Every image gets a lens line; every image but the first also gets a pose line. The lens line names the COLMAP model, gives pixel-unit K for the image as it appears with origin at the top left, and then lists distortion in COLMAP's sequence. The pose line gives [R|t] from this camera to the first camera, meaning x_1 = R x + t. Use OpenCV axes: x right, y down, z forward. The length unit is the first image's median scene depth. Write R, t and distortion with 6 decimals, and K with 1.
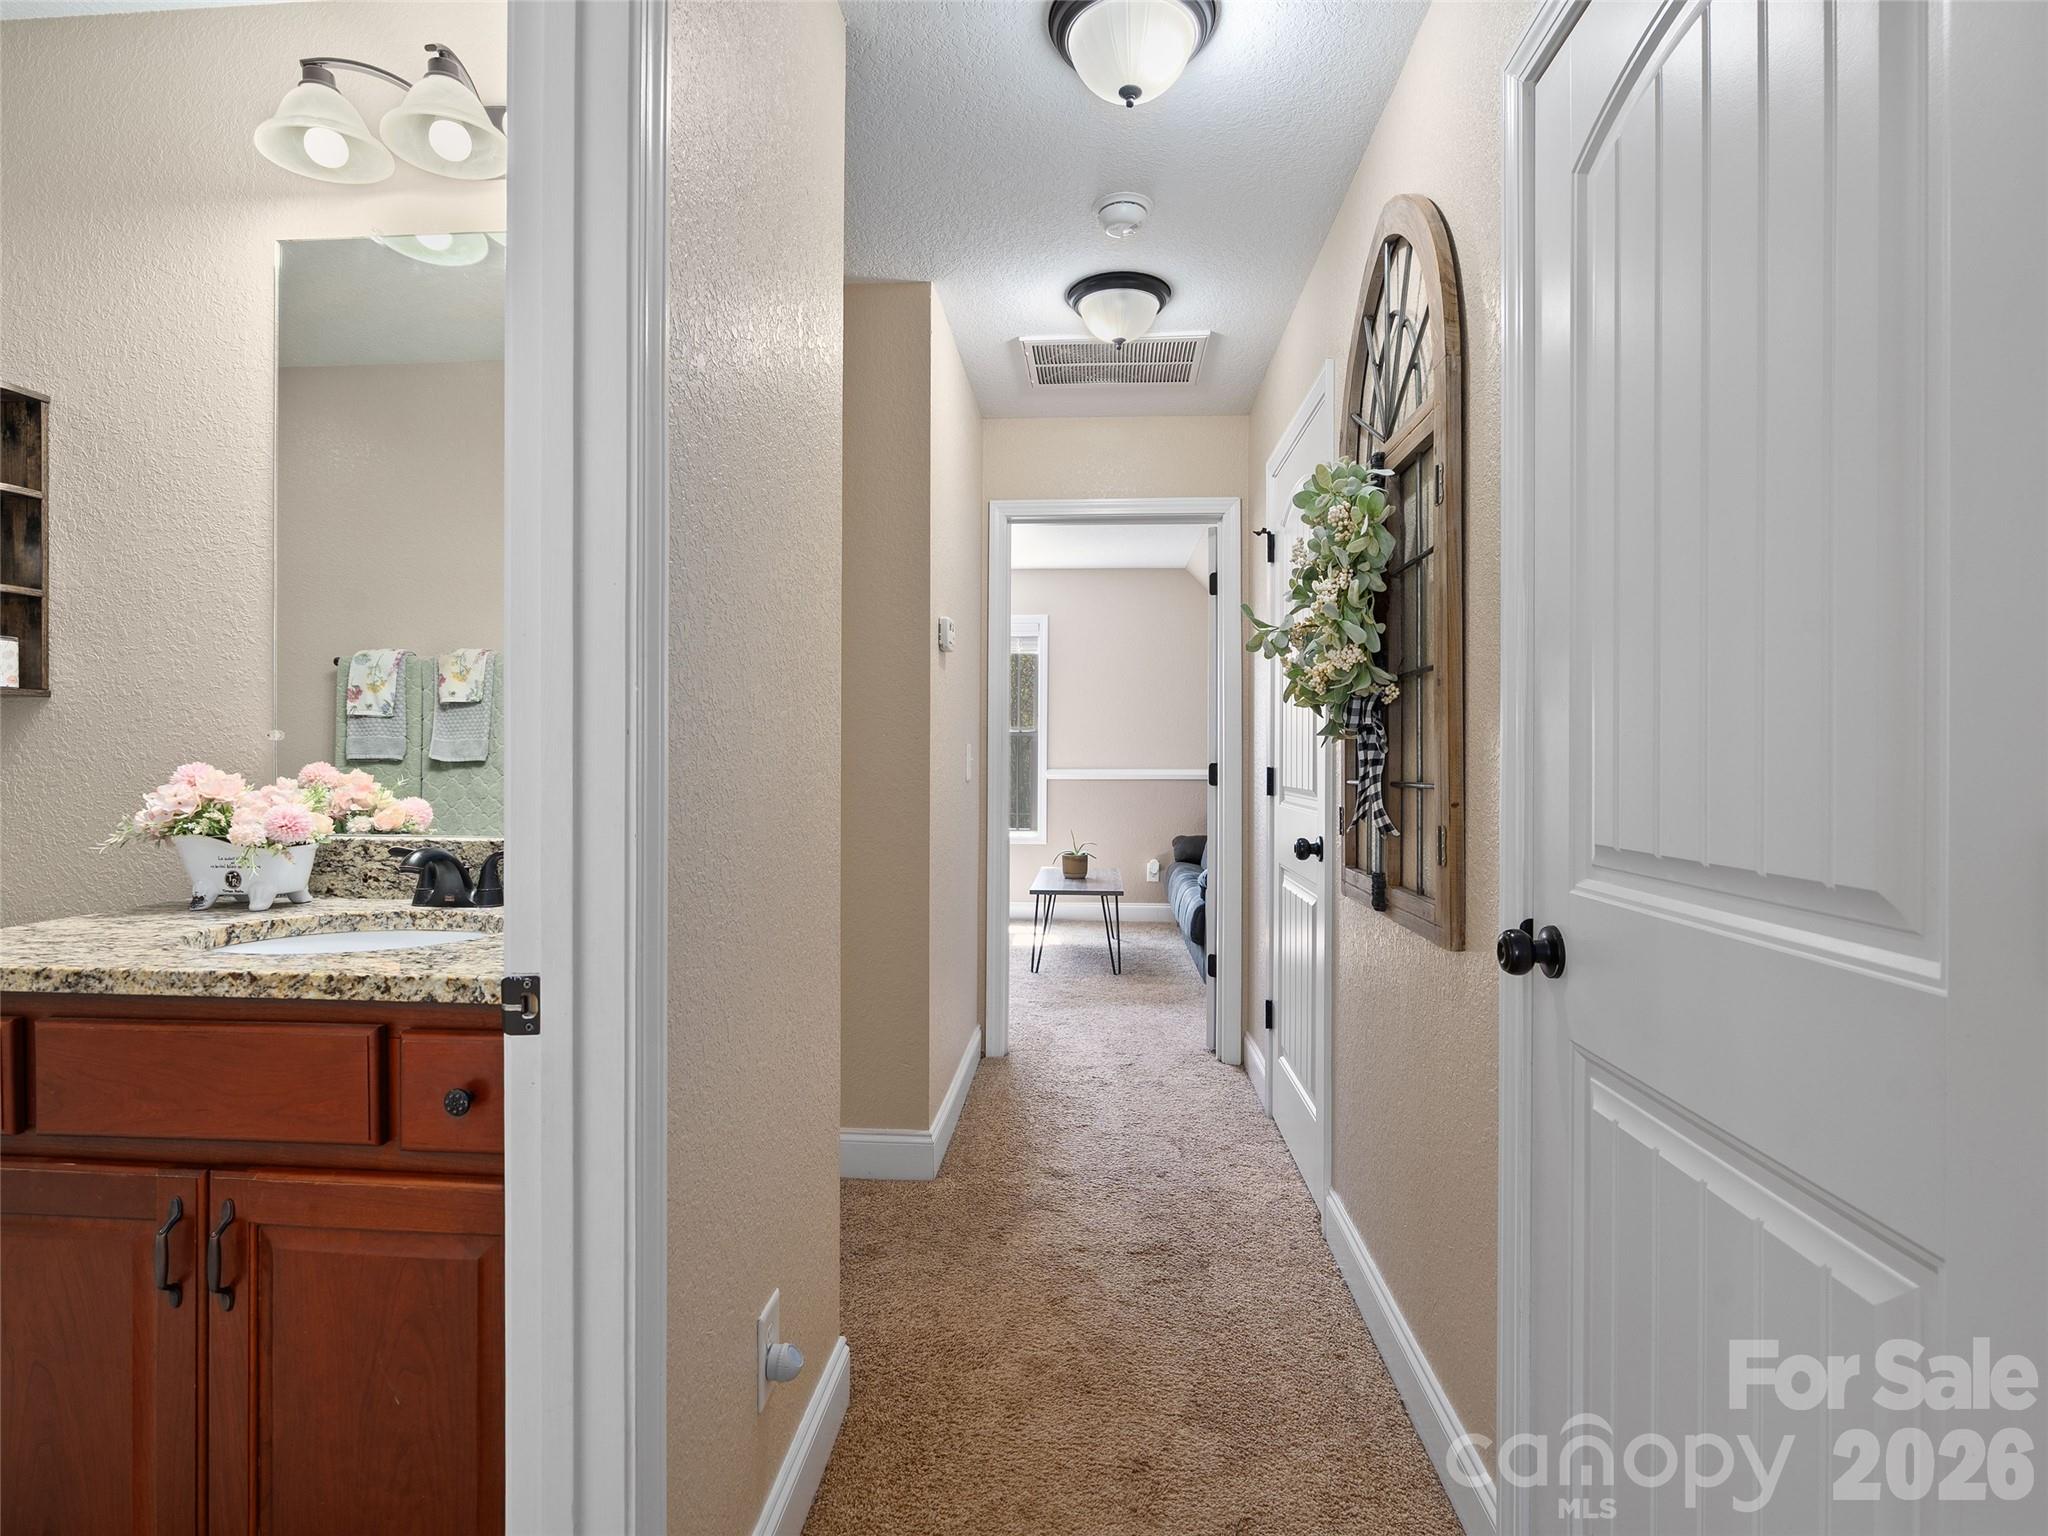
lens RADIAL K [[1040.3, 0, 1023.2], [0, 1040.3, 750.4], [0, 0, 1]] dist [-0.012484, 0.004586]
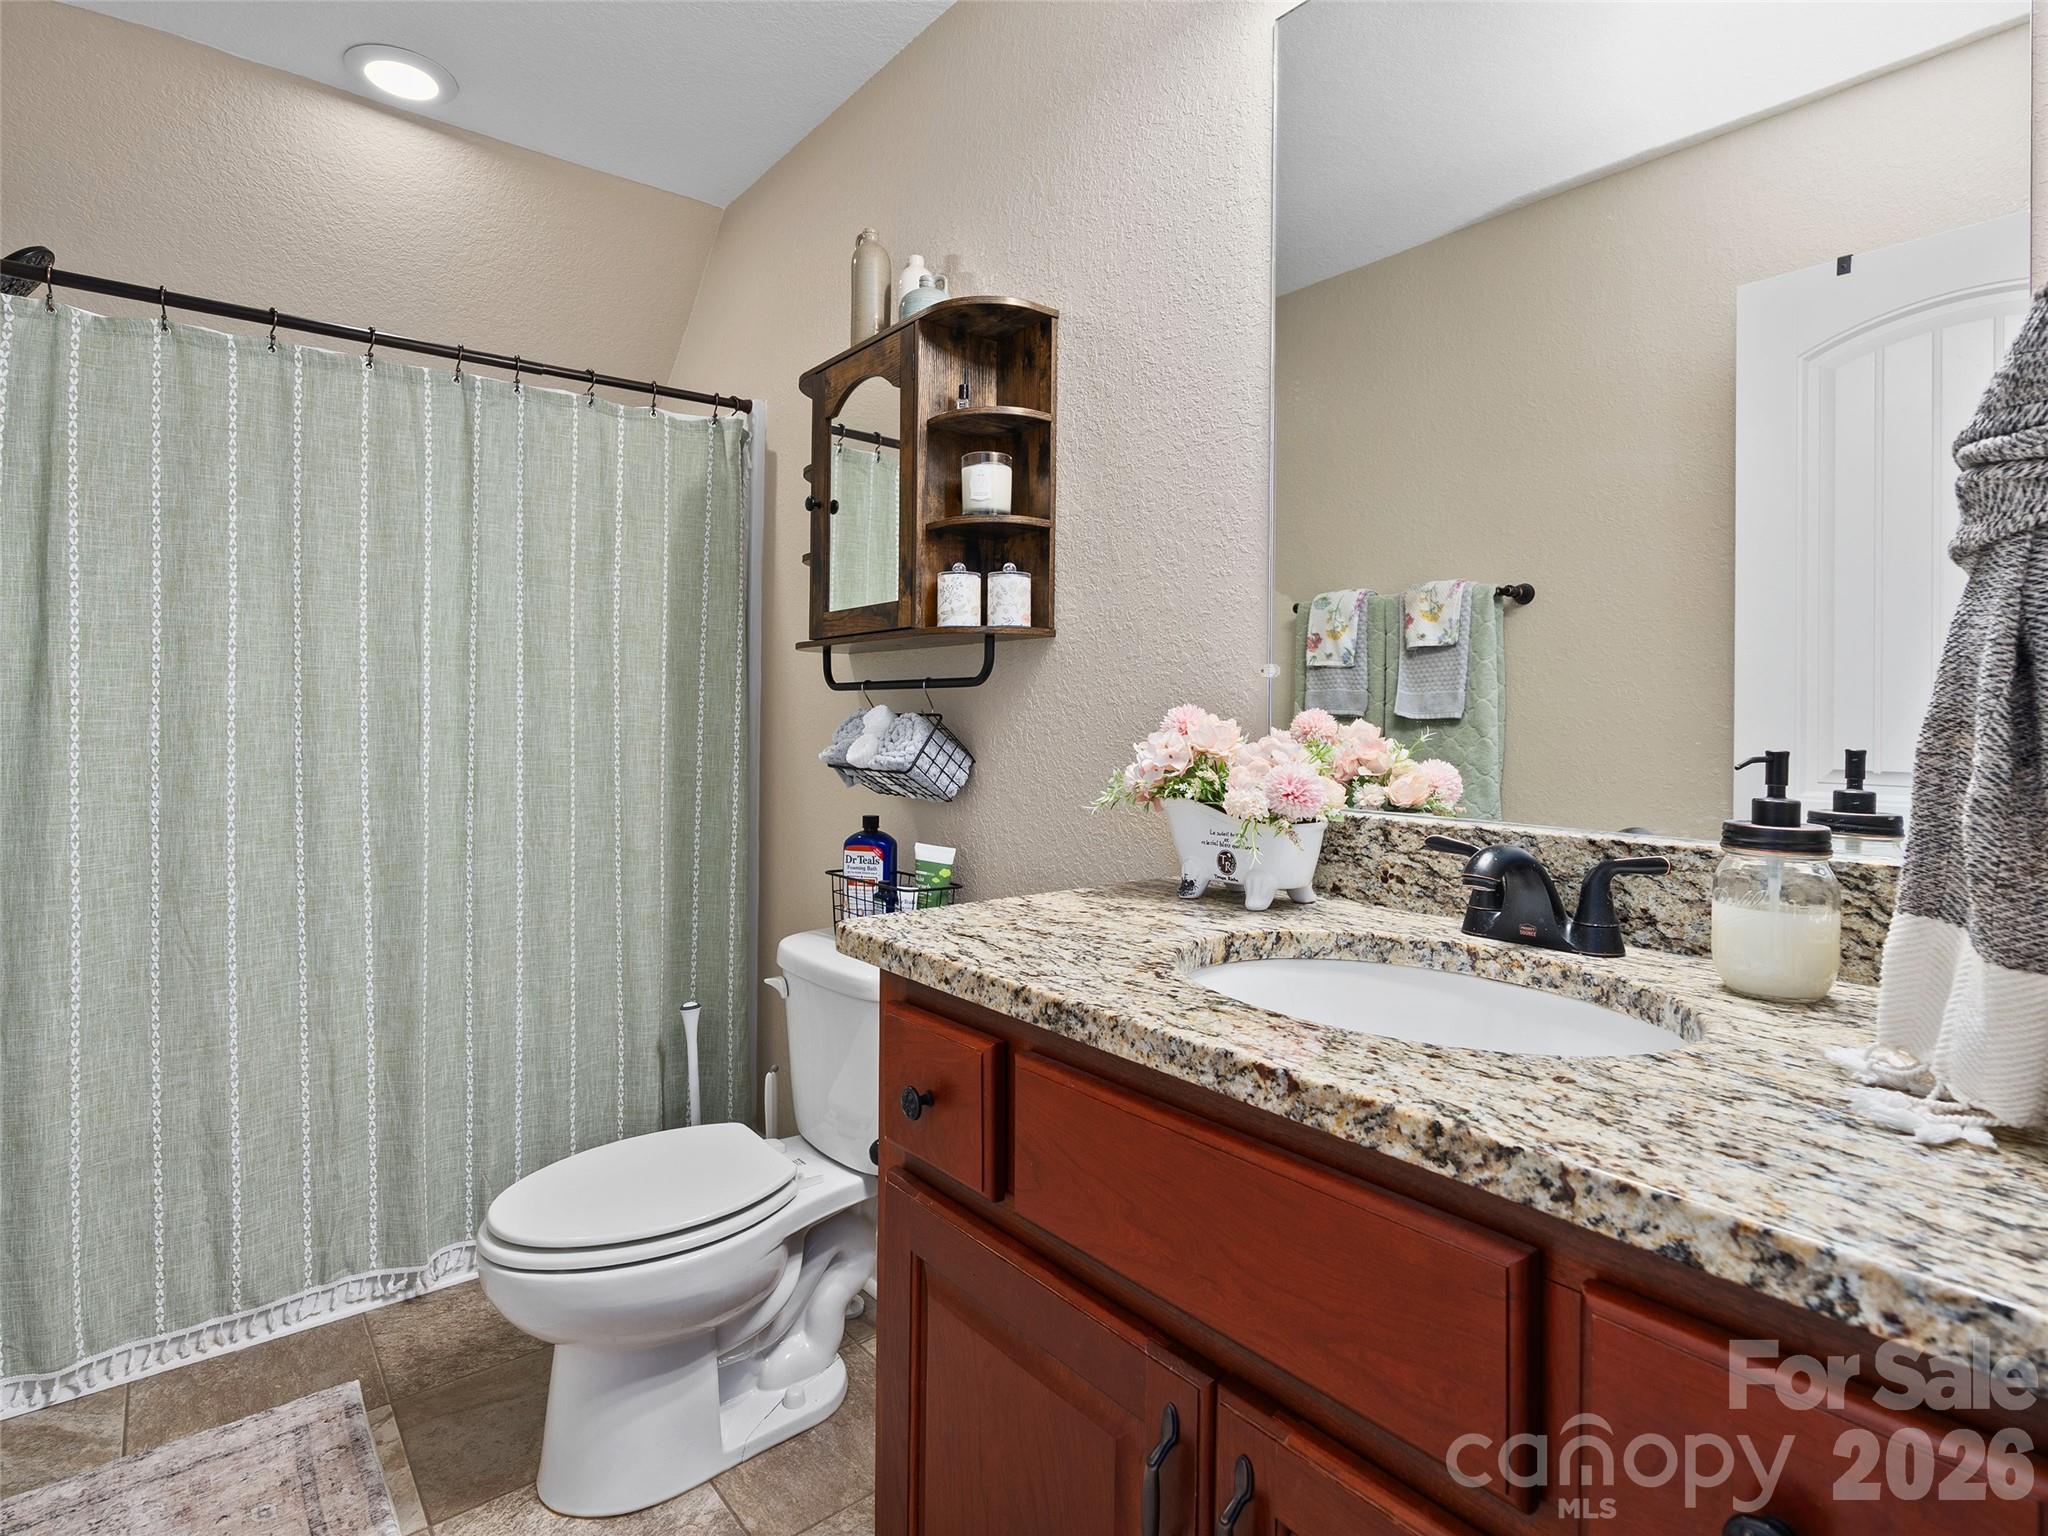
lens RADIAL K [[1040.3, 0, 1034.4], [0, 1040.3, 767.3], [0, 0, 1]] dist [-0.012484, 0.004586]
pose [[0.700476, 0.040555, -0.712523, -0.338186], [-0.008598, 0.998791, 0.048396, 0.022585], [0.713624, -0.027774, 0.699978, 0.389712]]
